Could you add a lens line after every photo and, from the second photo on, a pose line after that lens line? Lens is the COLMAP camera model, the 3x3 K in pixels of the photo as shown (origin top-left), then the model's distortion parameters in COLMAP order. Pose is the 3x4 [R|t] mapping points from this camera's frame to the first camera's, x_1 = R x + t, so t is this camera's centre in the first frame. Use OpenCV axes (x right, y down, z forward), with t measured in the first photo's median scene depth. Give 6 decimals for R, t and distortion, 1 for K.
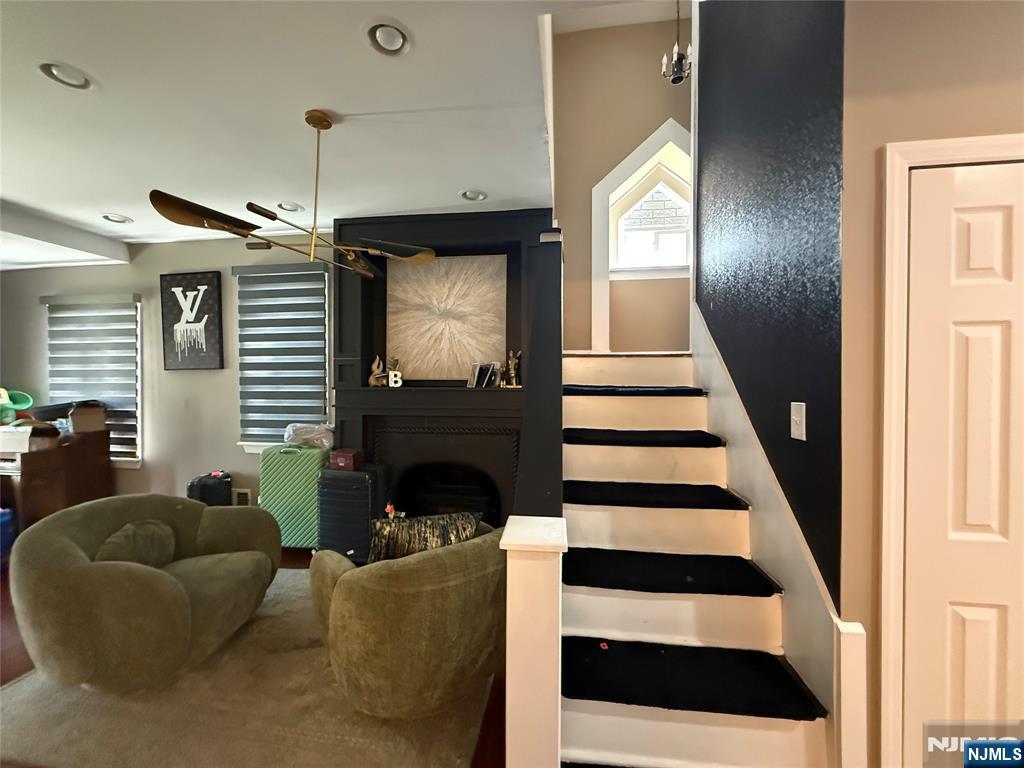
lens RADIAL K [[408.3, 0, 505.5], [0, 408.3, 383.0], [0, 0, 1]] dist [-0.003596, 0.000162]
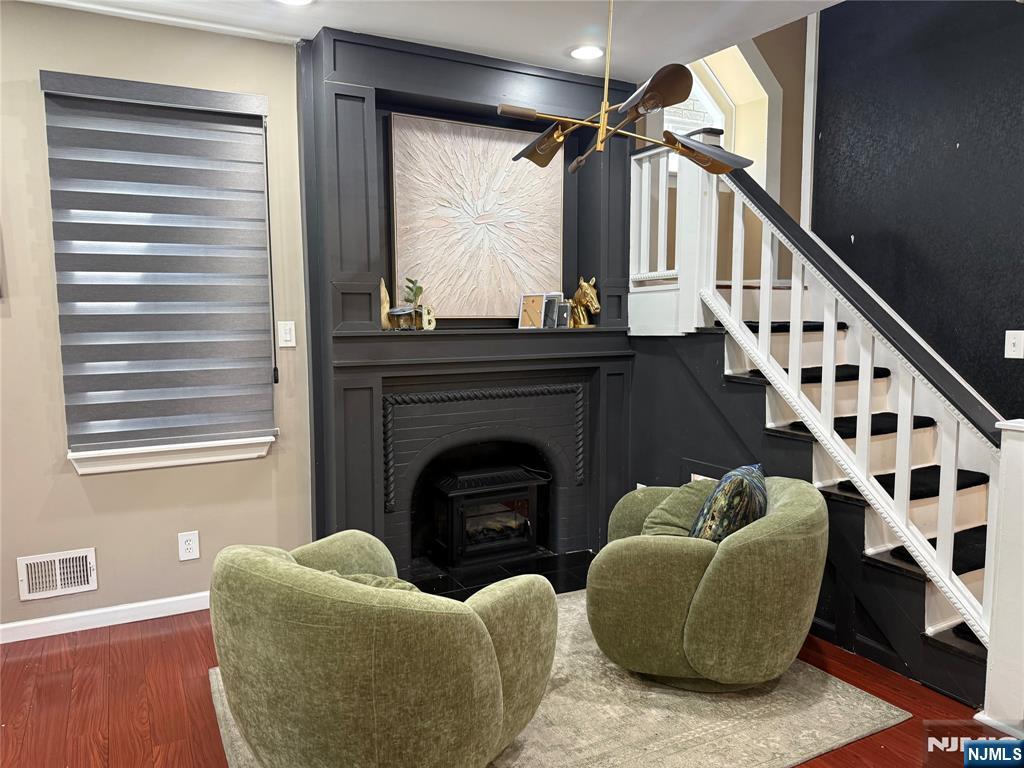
lens RADIAL K [[724.1, 0, 511.0], [0, 724.1, 382.3], [0, 0, 1]] dist [0.069239, -0.075038]
pose [[0.812229, -0.060079, 0.580236, -0.802096], [0.011845, 0.996176, 0.086566, -0.005629], [-0.583218, -0.063439, 0.809835, 0.015921]]
